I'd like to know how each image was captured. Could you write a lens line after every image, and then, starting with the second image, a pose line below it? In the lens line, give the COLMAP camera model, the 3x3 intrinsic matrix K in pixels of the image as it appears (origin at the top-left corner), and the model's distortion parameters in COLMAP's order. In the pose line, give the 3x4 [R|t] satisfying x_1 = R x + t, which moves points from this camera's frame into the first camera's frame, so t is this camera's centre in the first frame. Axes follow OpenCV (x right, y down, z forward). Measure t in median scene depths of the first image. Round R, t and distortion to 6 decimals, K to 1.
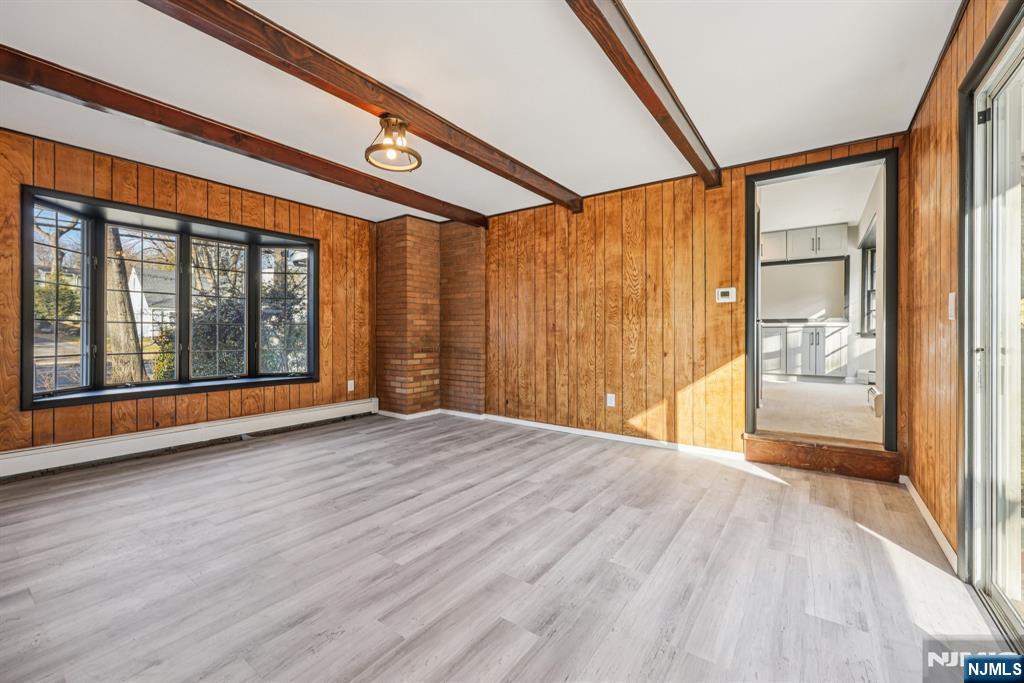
lens RADIAL K [[418.5, 0, 516.1], [0, 418.5, 332.7], [0, 0, 1]] dist [0.002831, 0.000297]
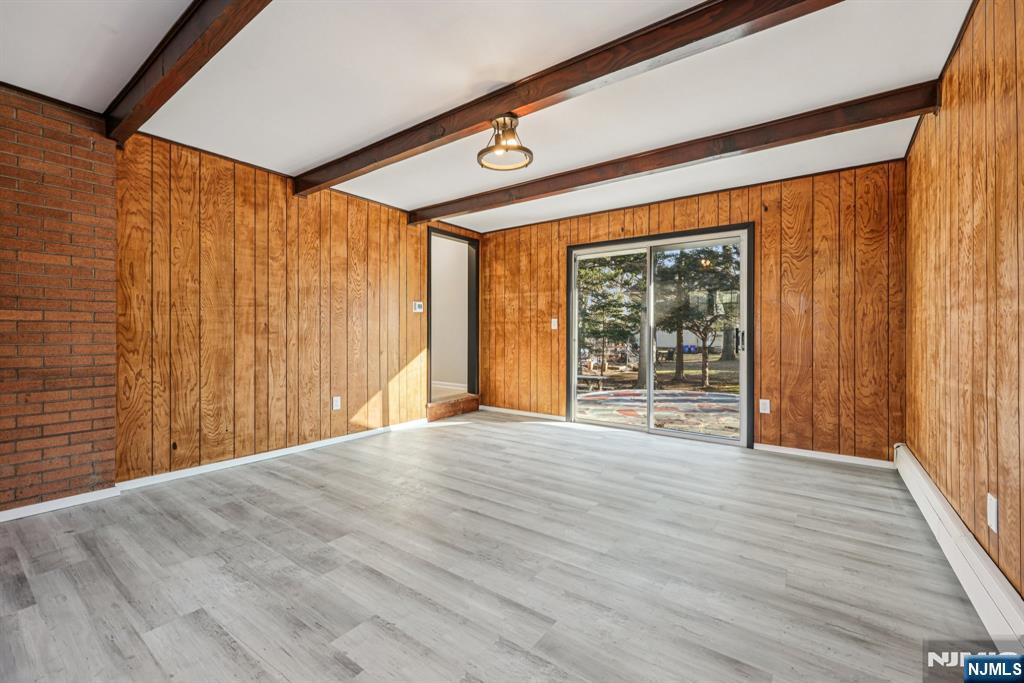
lens RADIAL K [[418.5, 0, 513.6], [0, 418.5, 334.0], [0, 0, 1]] dist [0.002831, 0.000297]
pose [[0.015898, -0.004031, 0.999865, -0.758914], [0.002588, 0.999989, 0.003991, -0.003980], [-0.999870, 0.002524, 0.015909, 0.576735]]
